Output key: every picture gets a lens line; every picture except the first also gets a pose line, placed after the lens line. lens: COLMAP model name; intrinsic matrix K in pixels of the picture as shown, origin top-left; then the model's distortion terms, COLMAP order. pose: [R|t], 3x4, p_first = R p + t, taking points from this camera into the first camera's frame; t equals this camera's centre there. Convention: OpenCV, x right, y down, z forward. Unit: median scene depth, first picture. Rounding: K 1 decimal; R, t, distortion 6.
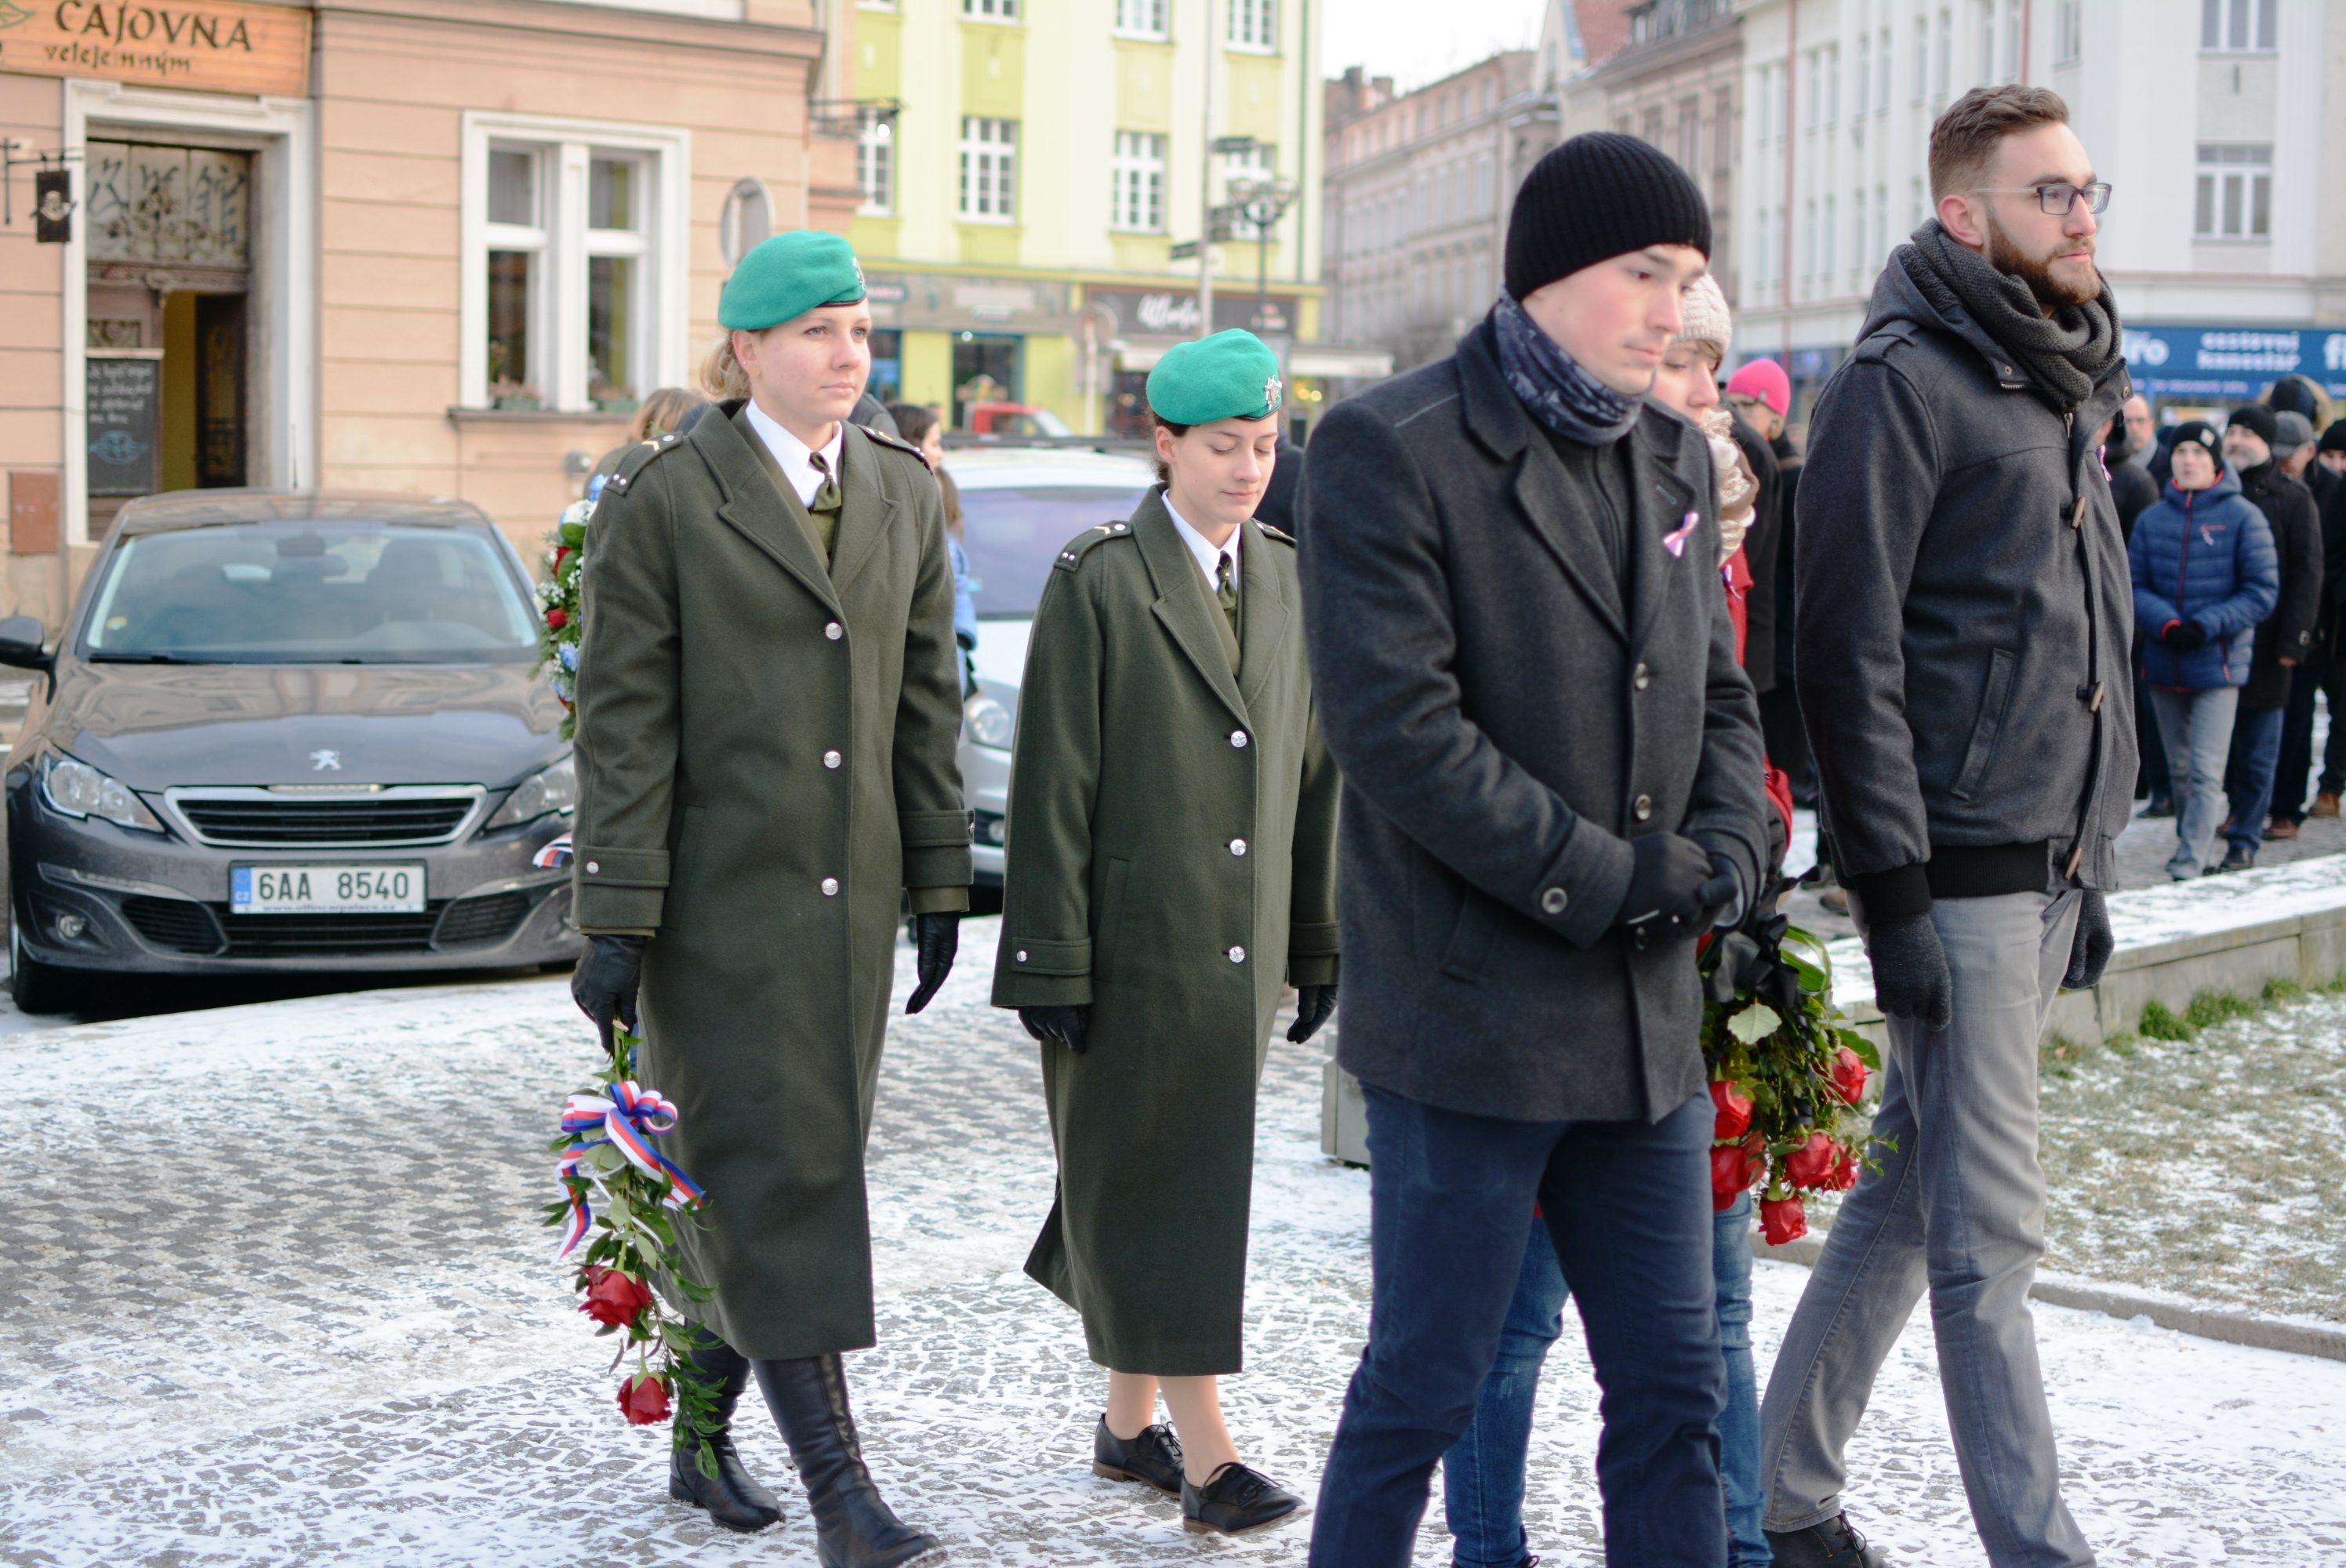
lens RADIAL K [[3599.8, 0, 1173.0], [0, 3599.8, 784.0], [0, 0, 1]] dist [-0.187775, 0.190726]
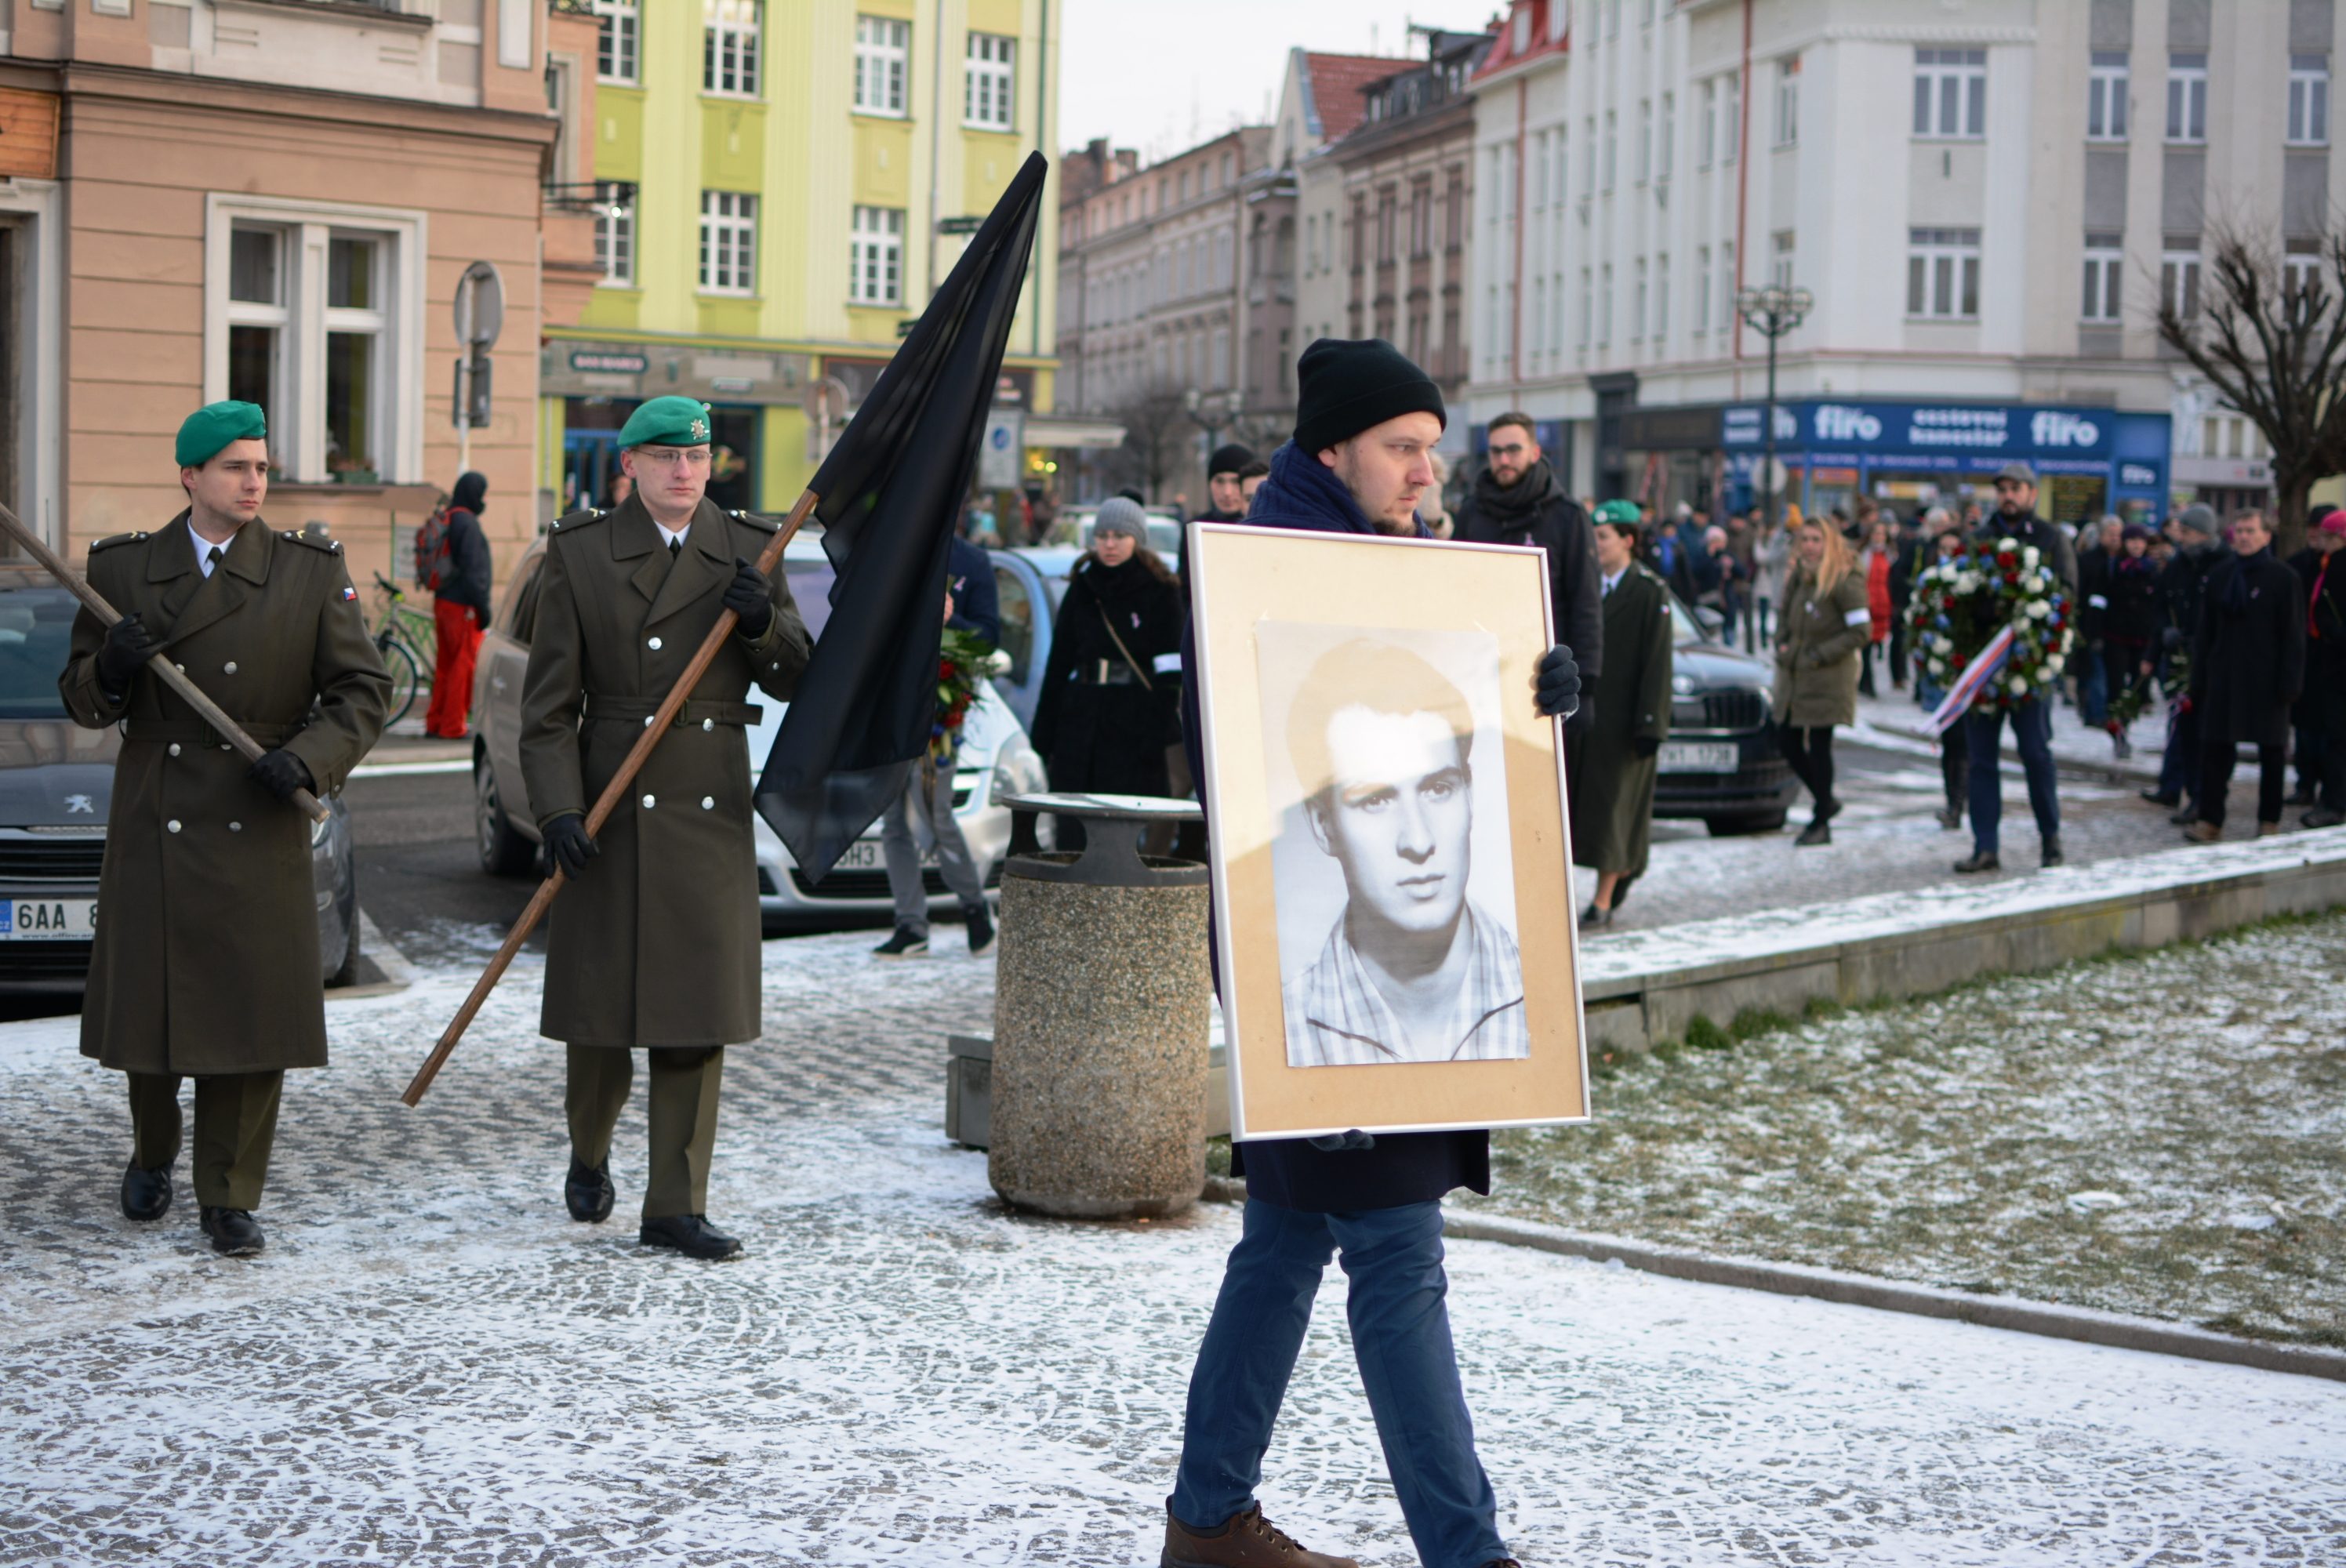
lens RADIAL K [[3599.8, 0, 1173.0], [0, 3599.8, 784.0], [0, 0, 1]] dist [-0.187775, 0.190726]
pose [[0.997561, 0.000810, 0.069791, 0.028649], [0.000517, 0.999819, -0.018998, 0.009018], [-0.069794, 0.018988, 0.997381, -0.140370]]
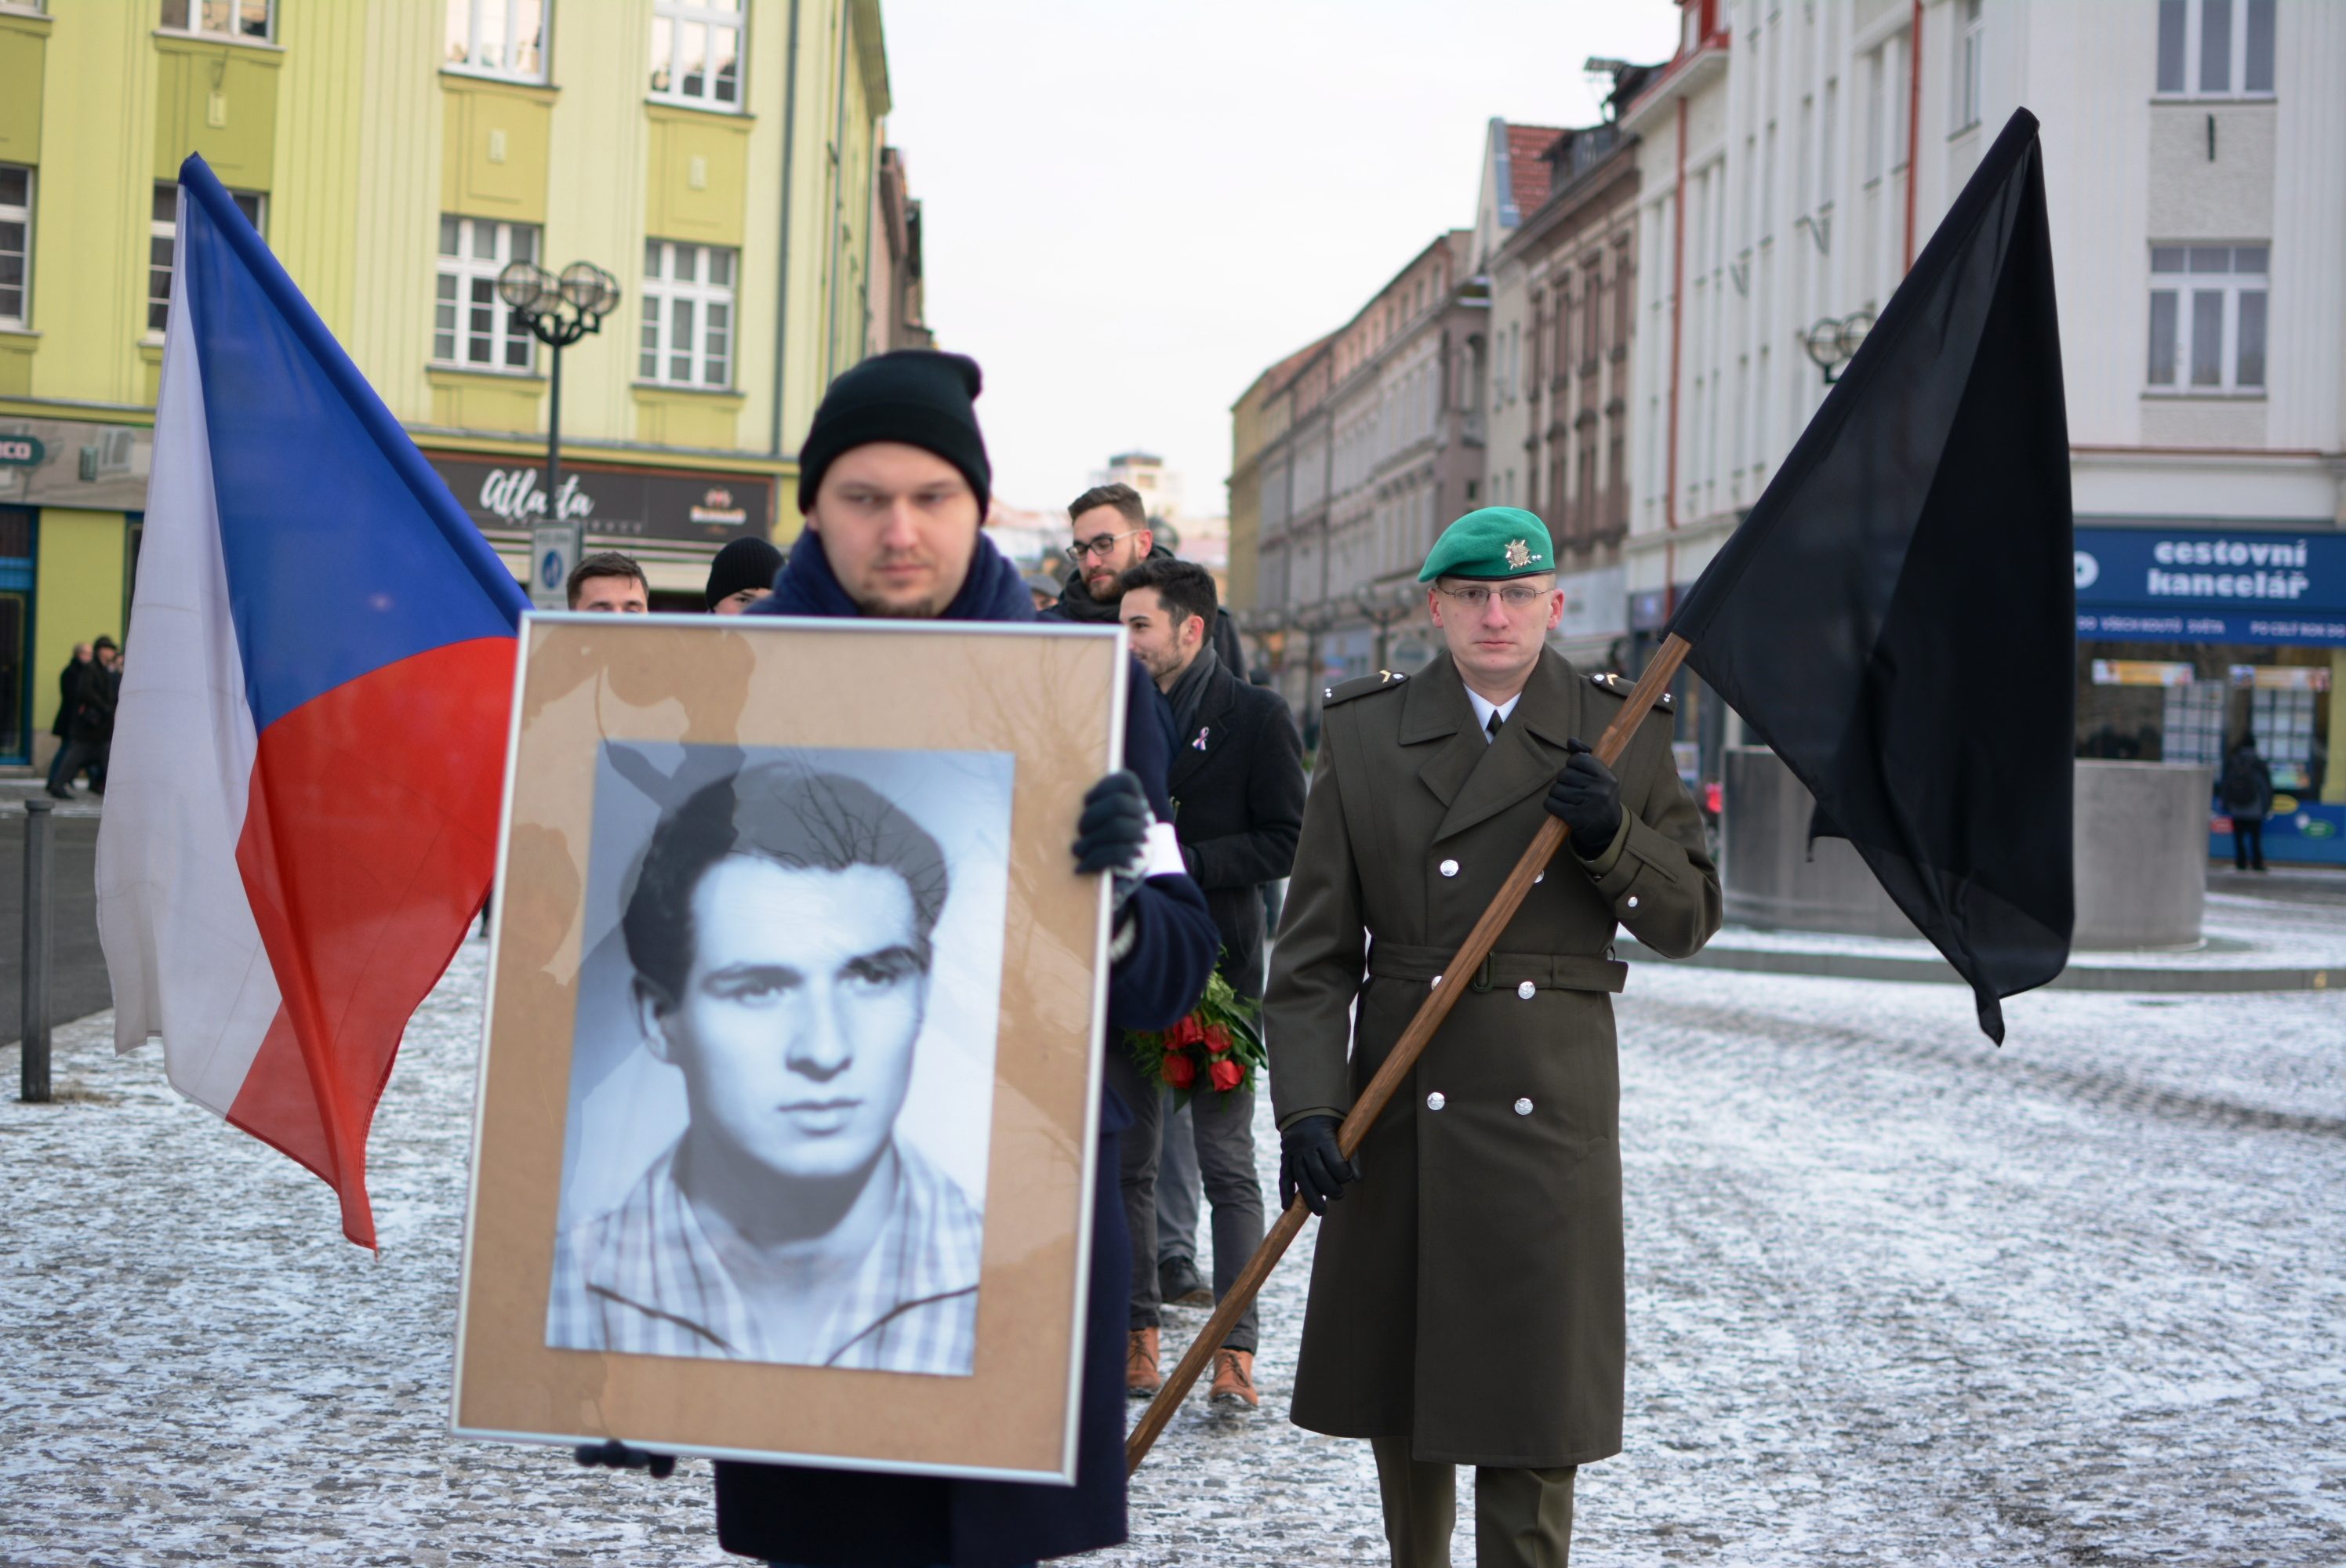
lens RADIAL K [[3599.8, 0, 1173.0], [0, 3599.8, 784.0], [0, 0, 1]] dist [-0.187775, 0.190726]
pose [[0.996873, 0.018930, -0.076715, 1.347234], [-0.024918, 0.996652, -0.077873, -0.253253], [0.074984, 0.079541, 0.994007, 2.965834]]
